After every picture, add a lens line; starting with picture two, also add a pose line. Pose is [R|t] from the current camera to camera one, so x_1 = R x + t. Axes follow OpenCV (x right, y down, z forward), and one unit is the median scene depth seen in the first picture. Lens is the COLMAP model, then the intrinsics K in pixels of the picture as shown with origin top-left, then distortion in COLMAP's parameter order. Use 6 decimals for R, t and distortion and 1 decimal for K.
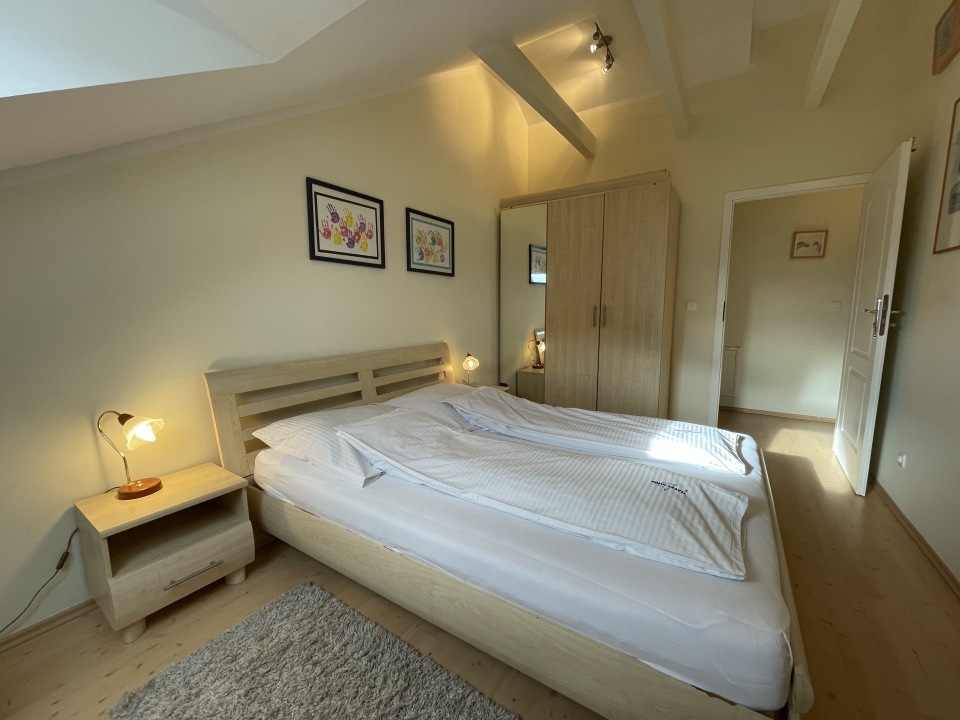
lens RADIAL K [[385.6, 0, 479.1], [0, 385.6, 355.3], [0, 0, 1]] dist [-0.000964, -0.000711]
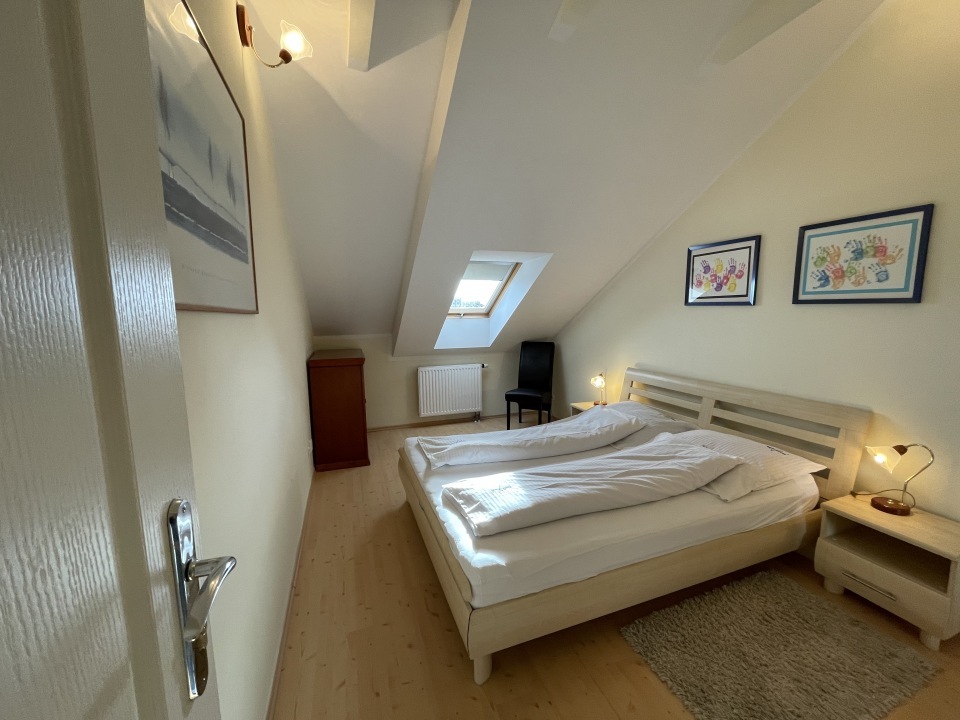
lens RADIAL K [[385.6, 0, 480.7], [0, 385.6, 365.1], [0, 0, 1]] dist [-0.000964, -0.000711]
pose [[-0.593826, 0.107459, -0.797385, 0.968836], [-0.099349, 0.973664, 0.205202, -0.213539], [0.798436, 0.201074, -0.567511, 1.056260]]
